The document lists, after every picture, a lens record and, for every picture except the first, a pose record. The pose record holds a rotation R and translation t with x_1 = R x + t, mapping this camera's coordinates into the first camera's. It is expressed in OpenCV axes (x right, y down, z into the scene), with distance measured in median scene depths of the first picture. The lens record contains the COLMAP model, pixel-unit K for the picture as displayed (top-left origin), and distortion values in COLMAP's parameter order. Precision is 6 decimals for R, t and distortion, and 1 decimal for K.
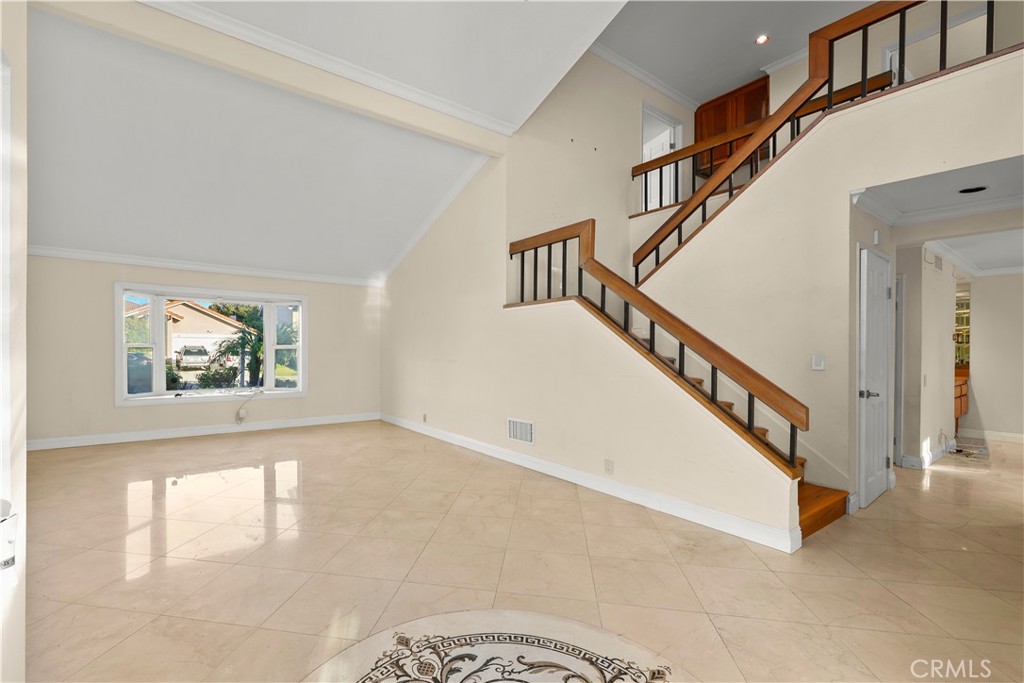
lens RADIAL K [[423.3, 0, 512.0], [0, 423.3, 341.5], [0, 0, 1]] dist [-0.001442, 0.000306]
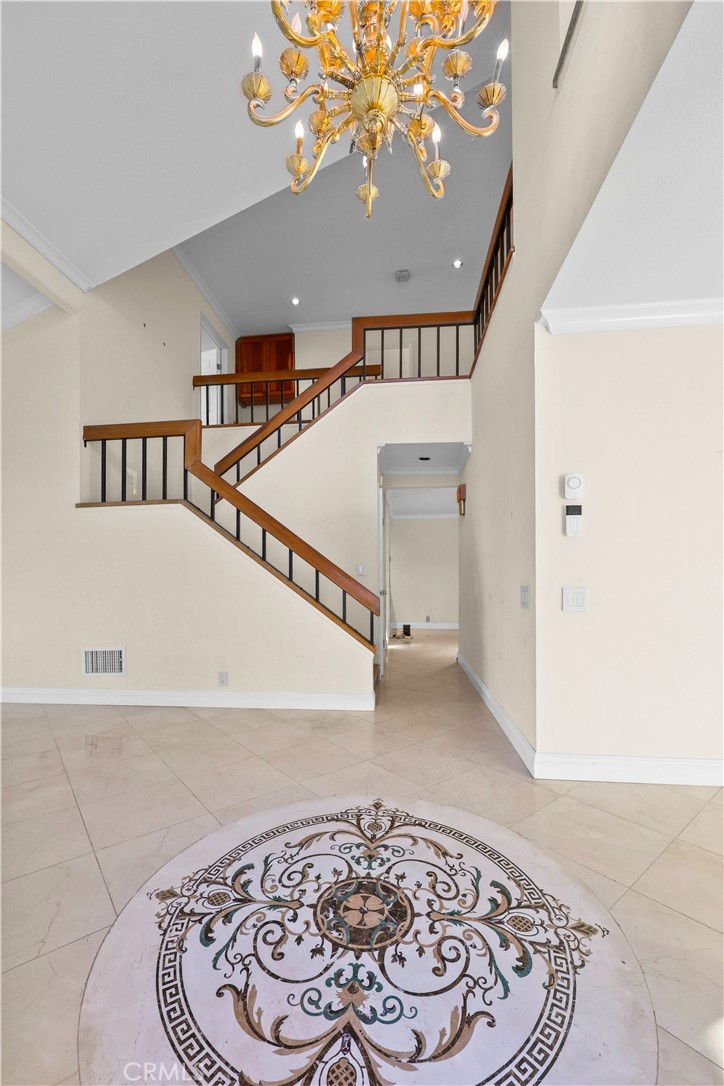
lens RADIAL K [[449.0, 0, 350.5], [0, 449.0, 568.6], [0, 0, 1]] dist [-0.001442, 0.000306]
pose [[0.676521, -0.009463, 0.736363, -0.316969], [0.023337, 0.999691, -0.008593, 0.057540], [-0.736054, 0.022998, 0.676532, 0.083297]]
